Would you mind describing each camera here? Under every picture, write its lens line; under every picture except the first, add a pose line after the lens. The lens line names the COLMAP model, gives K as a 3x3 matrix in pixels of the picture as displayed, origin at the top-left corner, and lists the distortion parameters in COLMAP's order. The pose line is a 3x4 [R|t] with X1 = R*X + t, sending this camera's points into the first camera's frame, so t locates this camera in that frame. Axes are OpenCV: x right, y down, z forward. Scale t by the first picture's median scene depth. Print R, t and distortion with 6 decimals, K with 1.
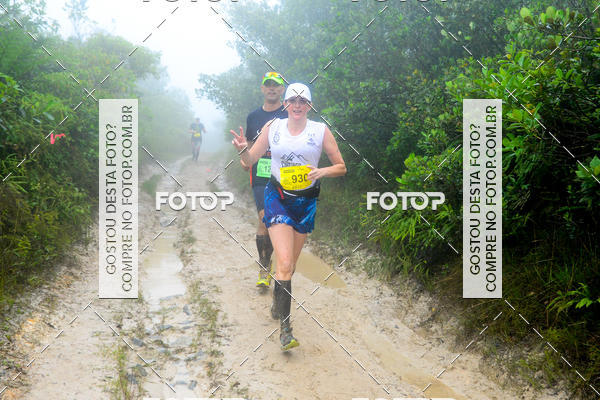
lens RADIAL K [[742.4, 0, 309.5], [0, 742.4, 209.7], [0, 0, 1]] dist [-0.003231, 0.228387]
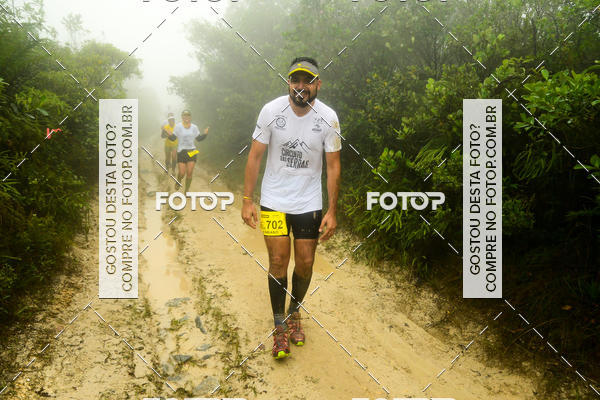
lens RADIAL K [[456.5, 0, 305.9], [0, 456.5, 211.6], [0, 0, 1]] dist [-0.123511, 0.117335]
pose [[0.987074, -0.019329, 0.159096, -0.115760], [0.002773, 0.994611, 0.103638, -0.063871], [-0.160242, -0.101857, 0.981808, 0.413542]]
